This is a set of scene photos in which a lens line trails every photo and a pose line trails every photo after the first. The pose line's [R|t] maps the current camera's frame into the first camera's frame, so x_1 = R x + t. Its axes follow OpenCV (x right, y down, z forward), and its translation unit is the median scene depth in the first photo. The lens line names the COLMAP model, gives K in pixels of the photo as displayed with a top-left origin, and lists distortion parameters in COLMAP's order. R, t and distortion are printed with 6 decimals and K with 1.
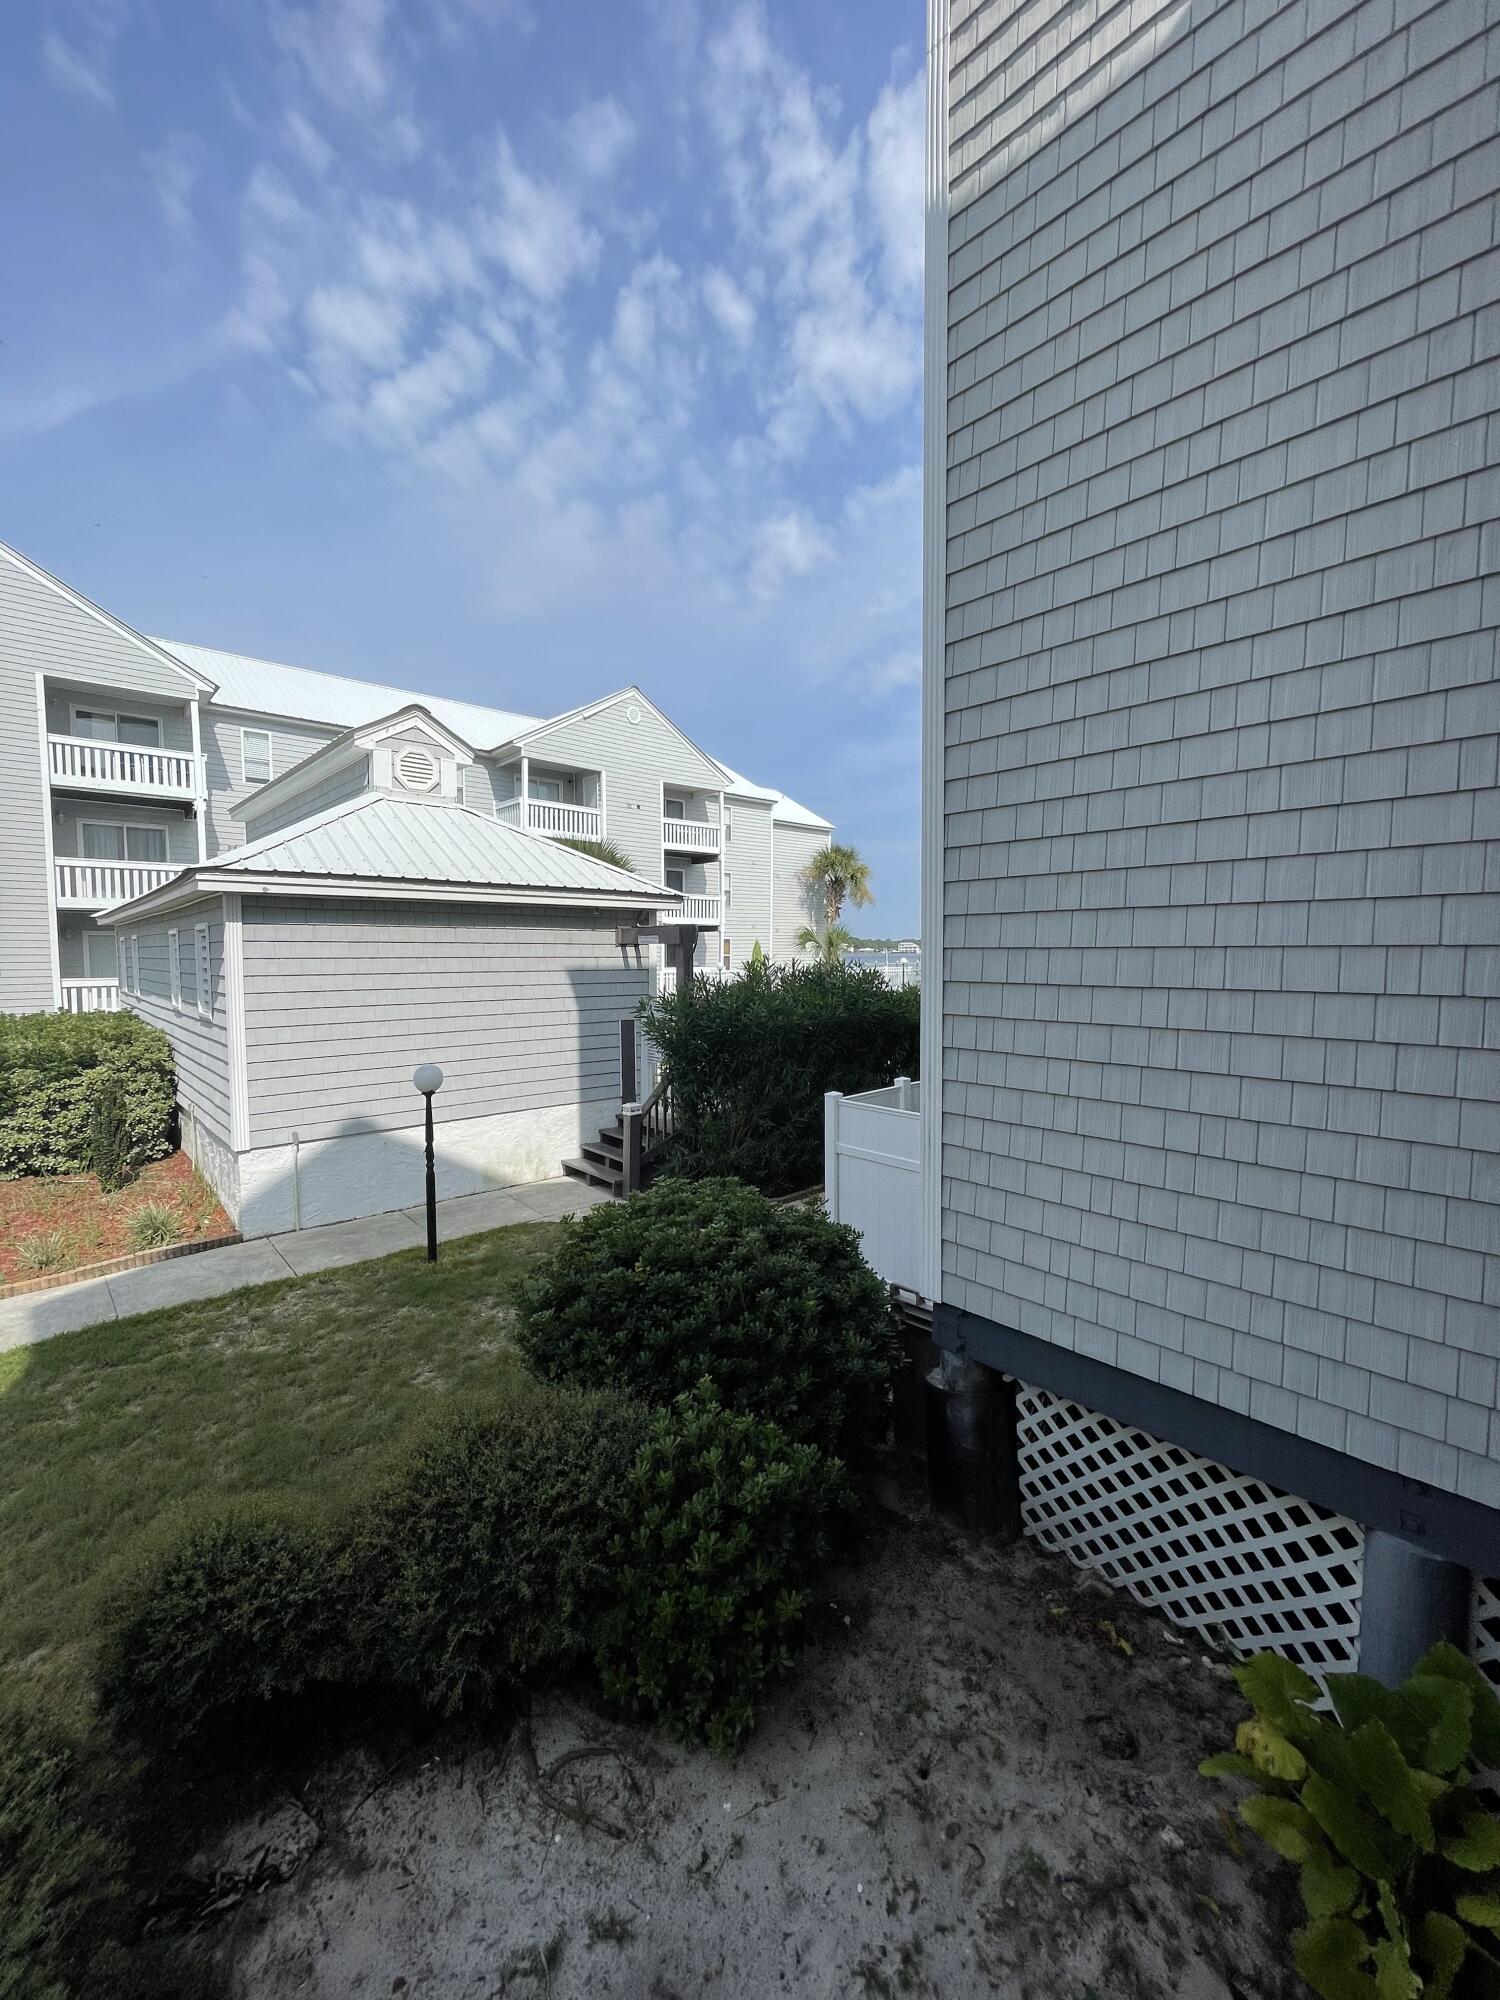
lens RADIAL K [[808.4, 0, 748.3], [0, 808.4, 1001.0], [0, 0, 1]] dist [-0.000685, -0.000159]
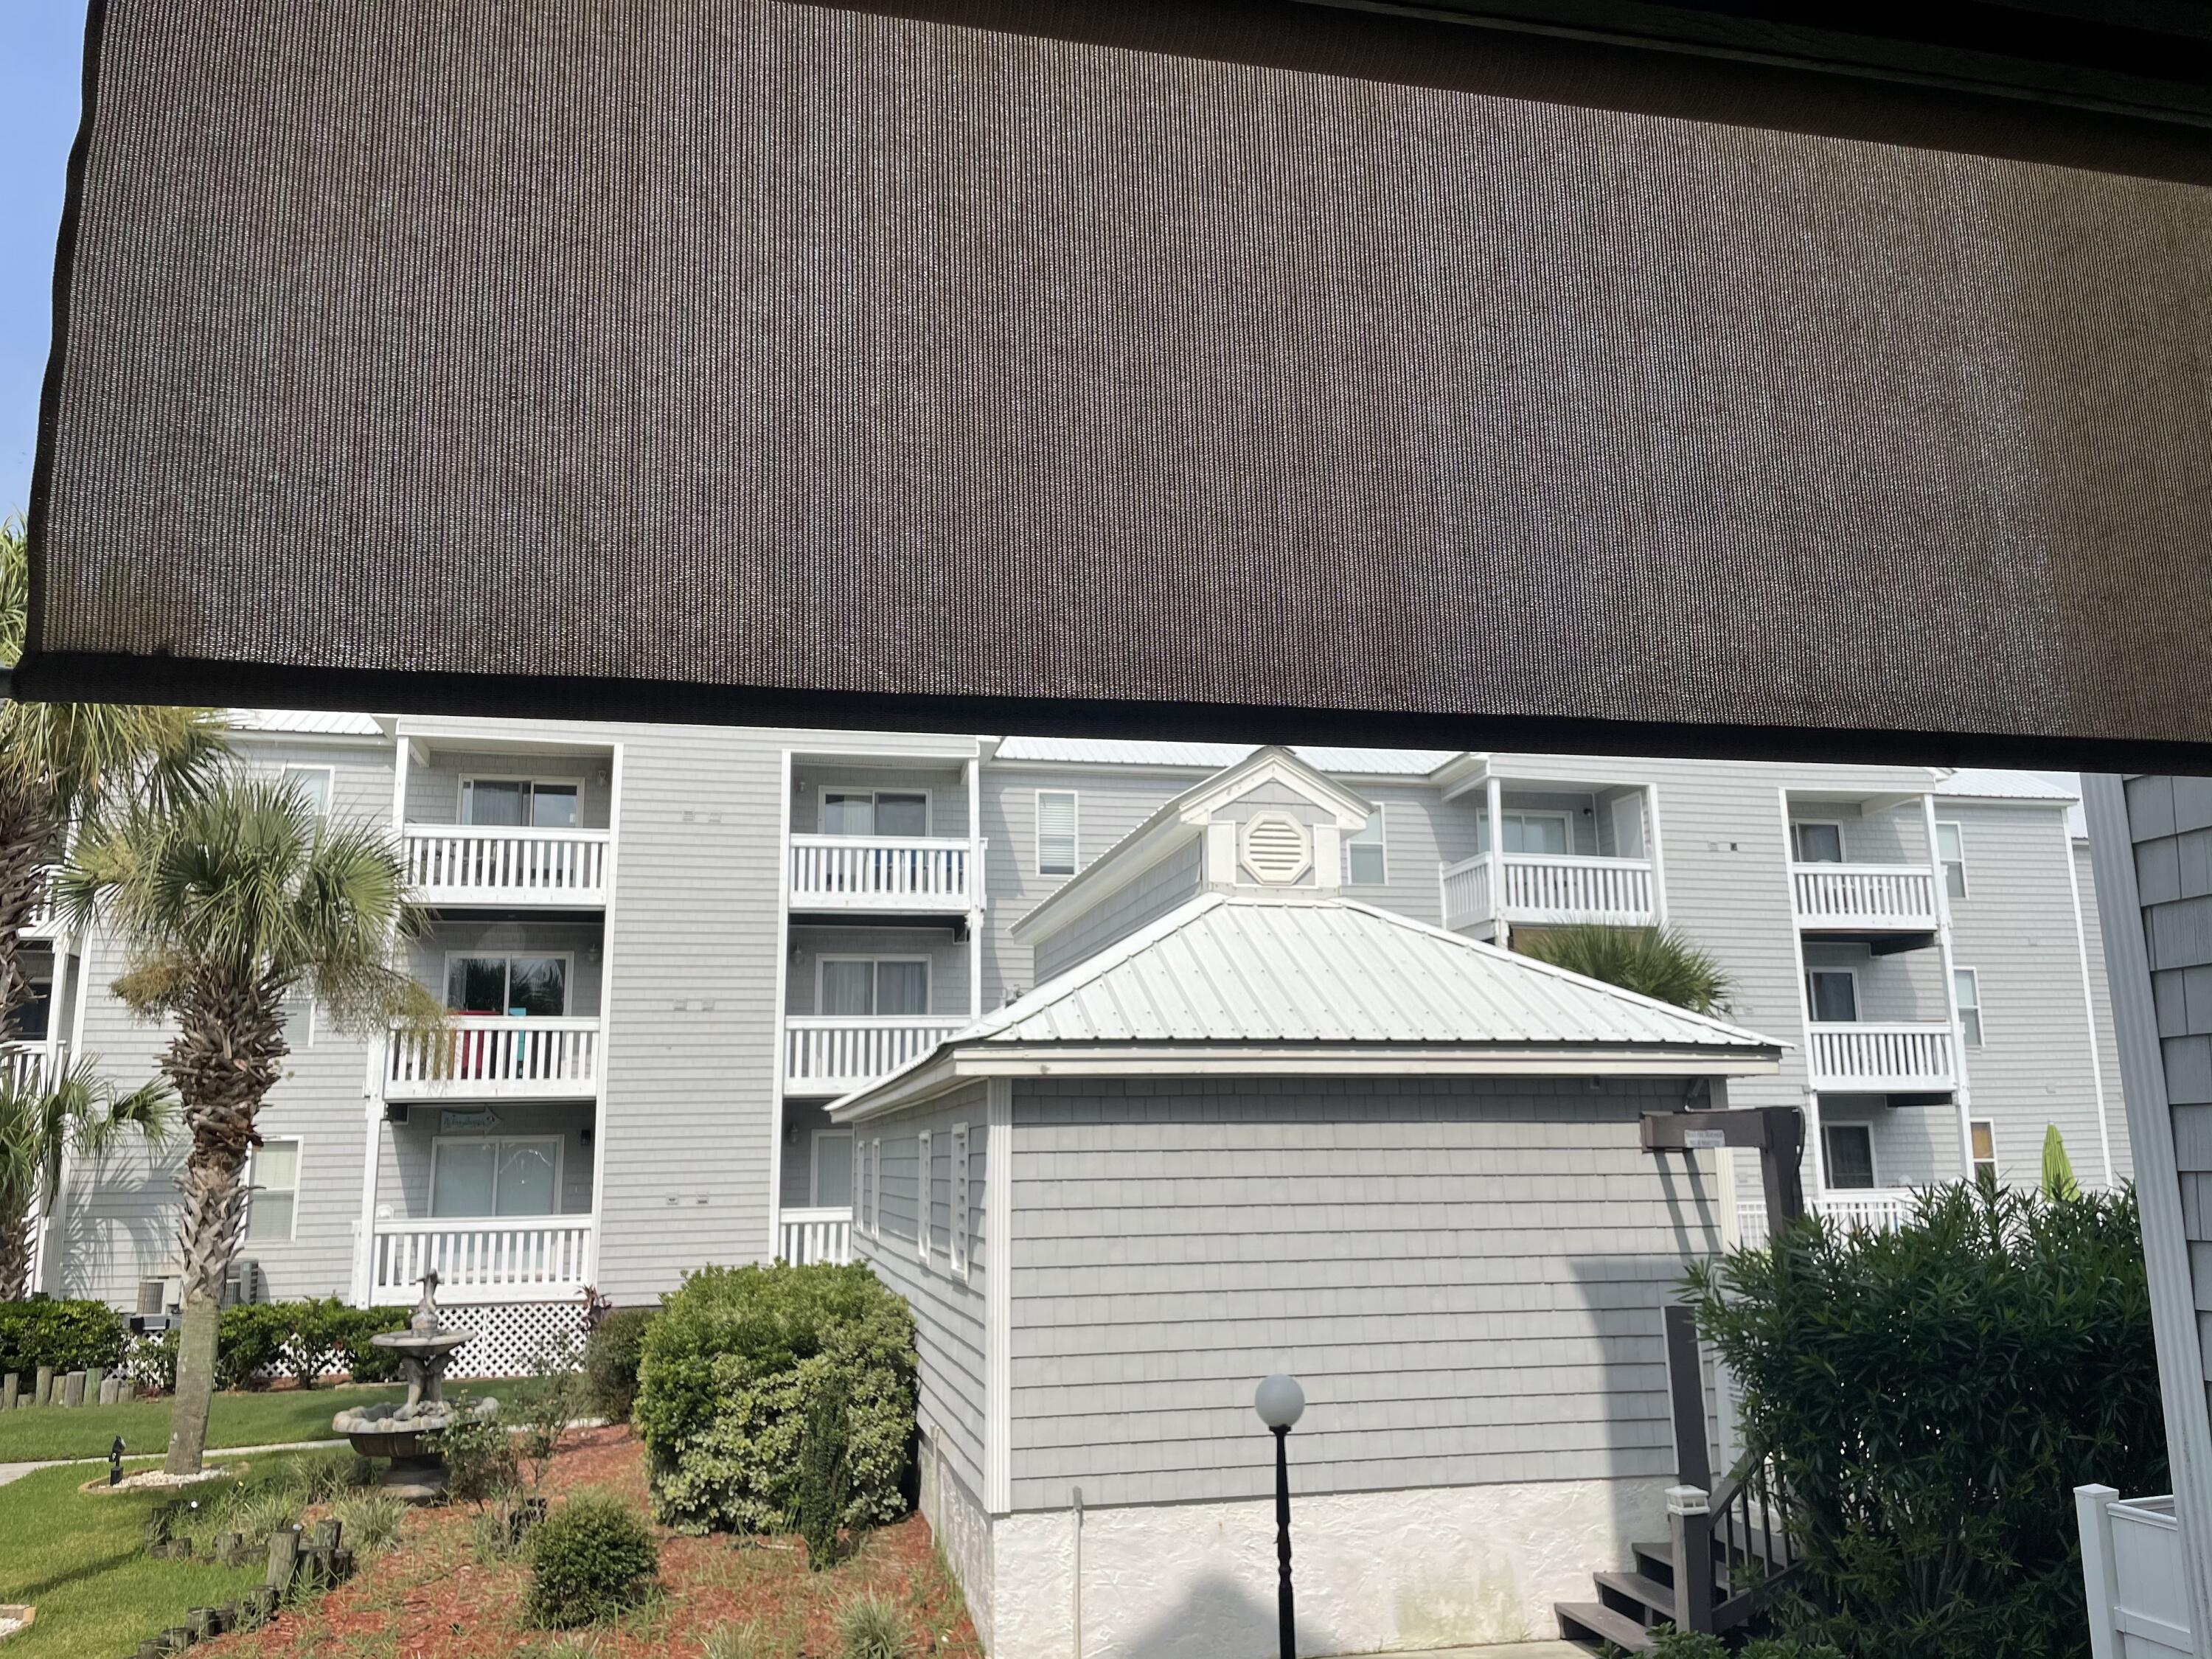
lens RADIAL K [[1682.8, 0, 1113.8], [0, 1682.8, 801.1], [0, 0, 1]] dist [0.066888, -0.085186]
pose [[0.870913, -0.111102, -0.478713, 0.091254], [-0.017657, 0.966406, -0.256411, -0.002467], [0.491119, 0.231765, 0.839695, -0.114341]]
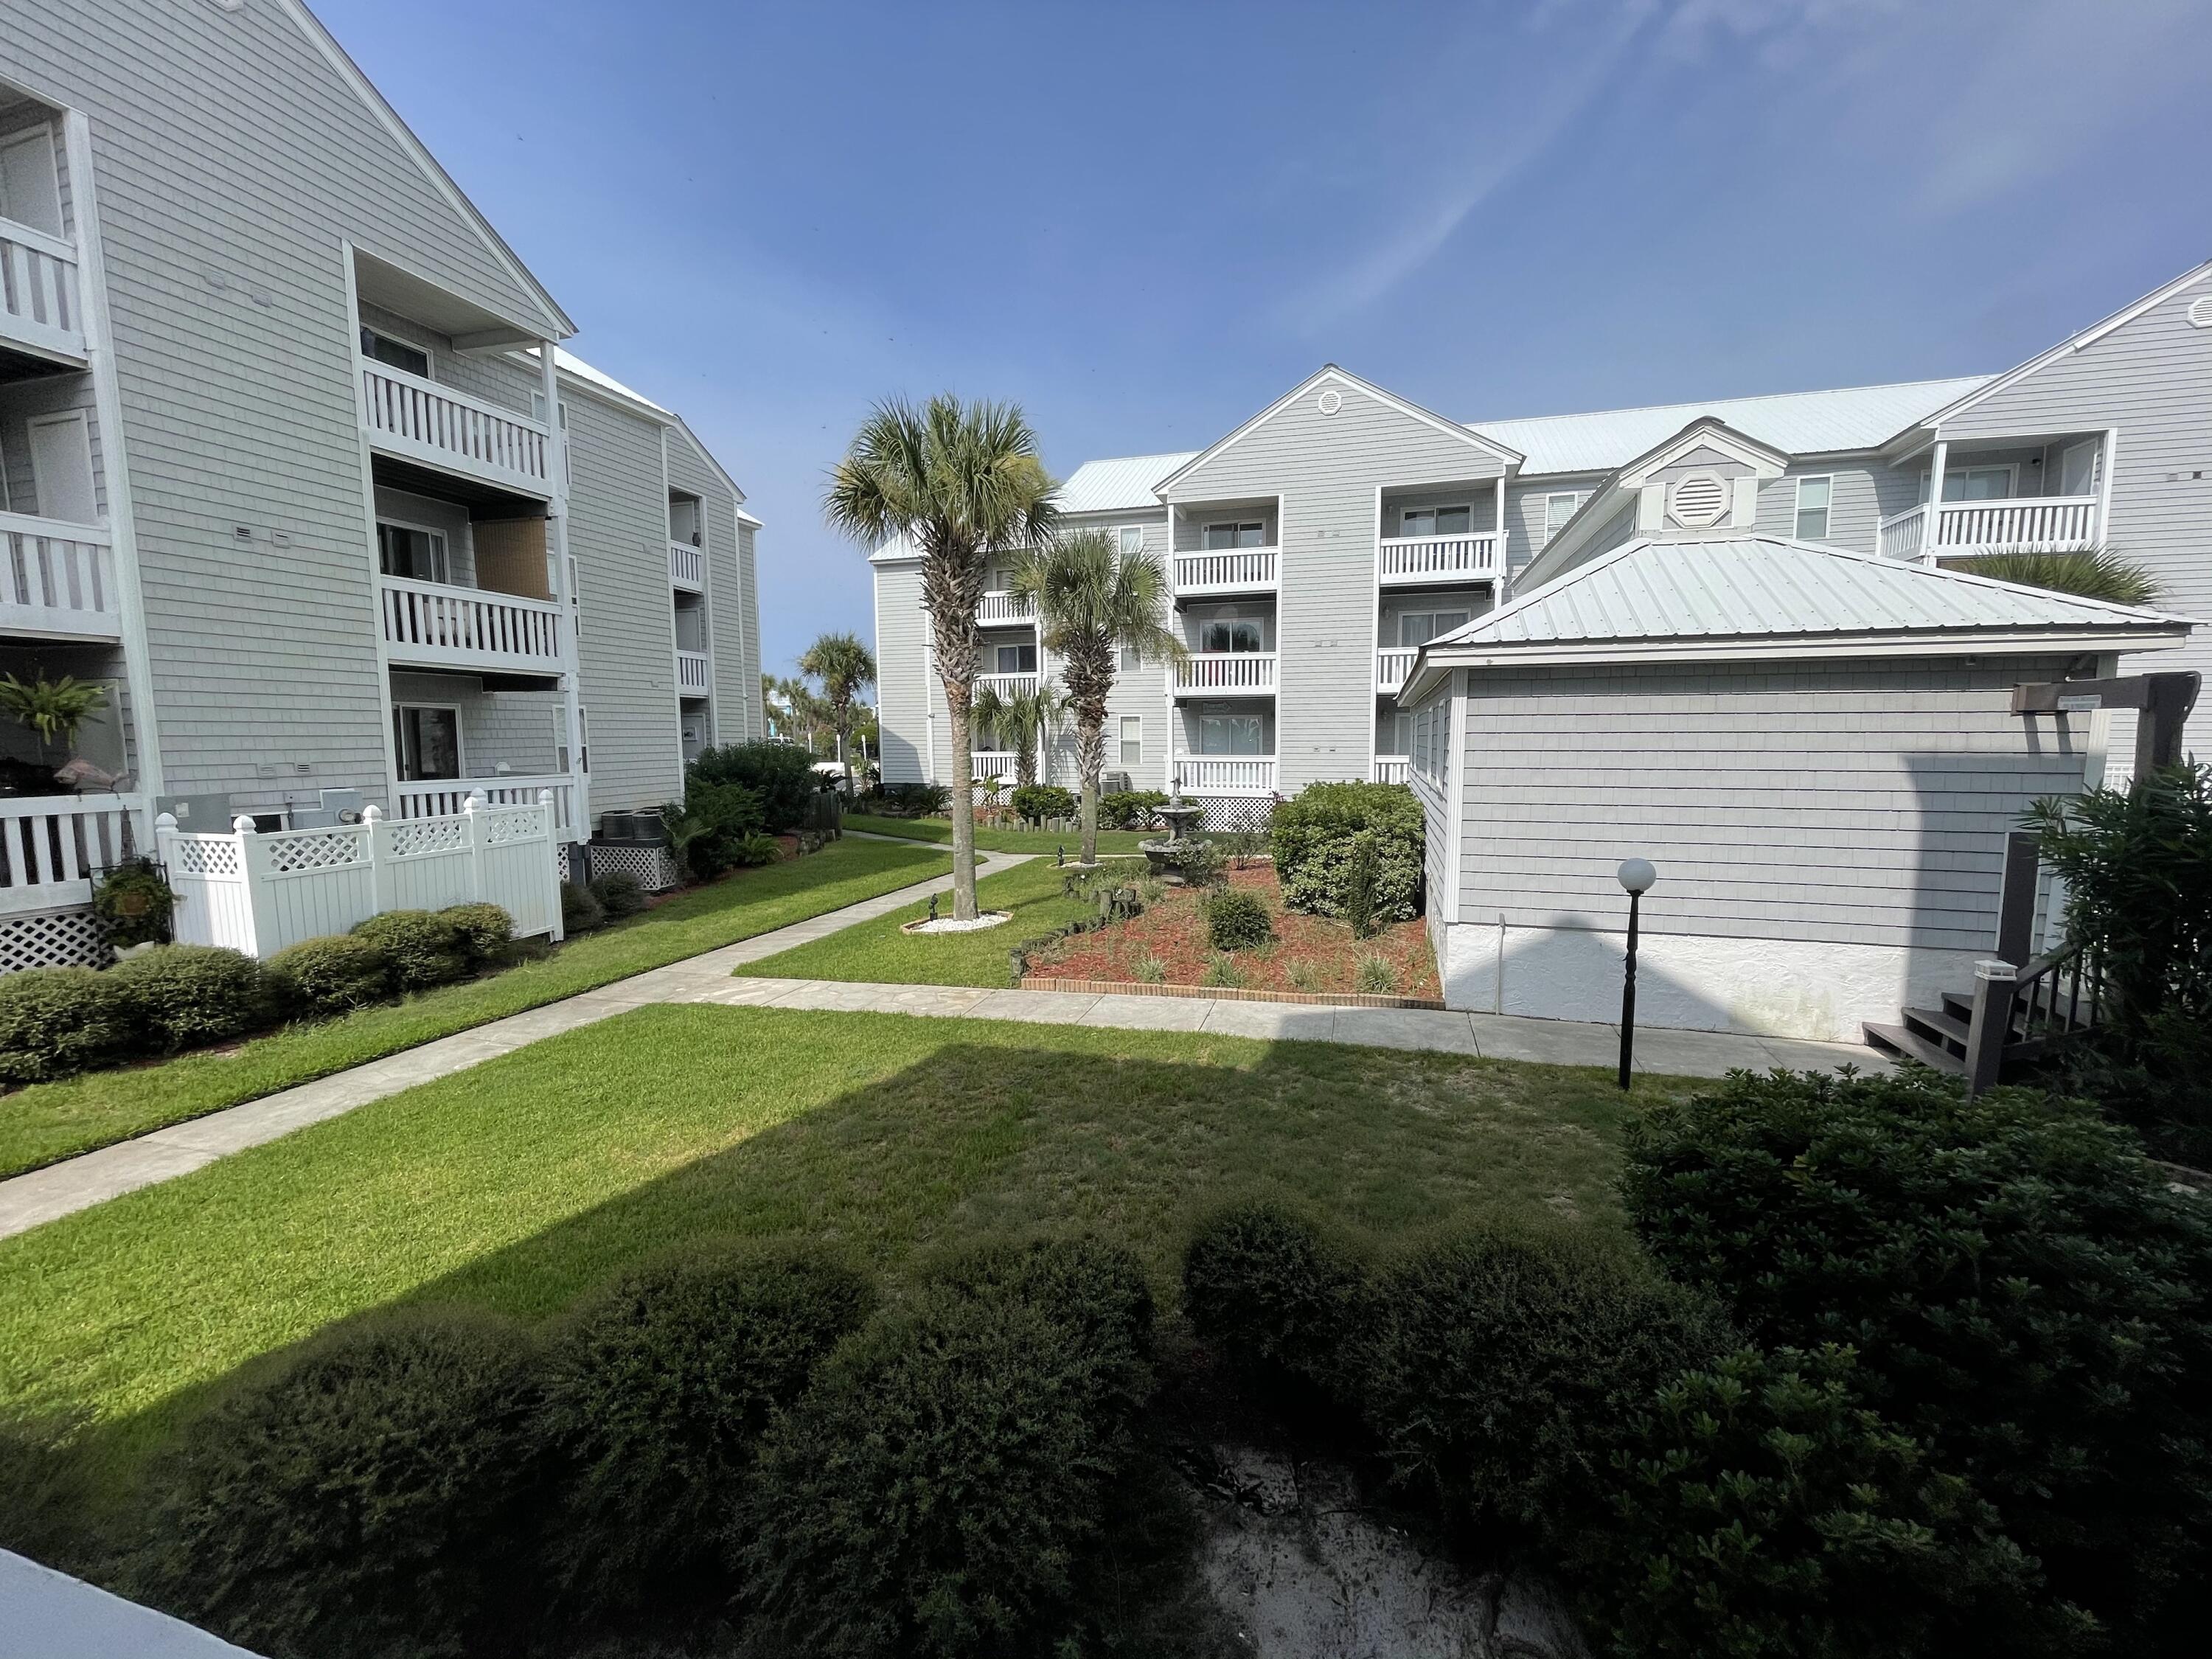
lens RADIAL K [[894.1, 0, 1106.8], [0, 894.1, 830.8], [0, 0, 1]] dist [-0.000685, -0.000159]
pose [[0.515698, 0.089671, -0.852065, 0.086155], [-0.049645, 0.995964, 0.074768, 0.006399], [0.855331, 0.003743, 0.518069, 0.036885]]
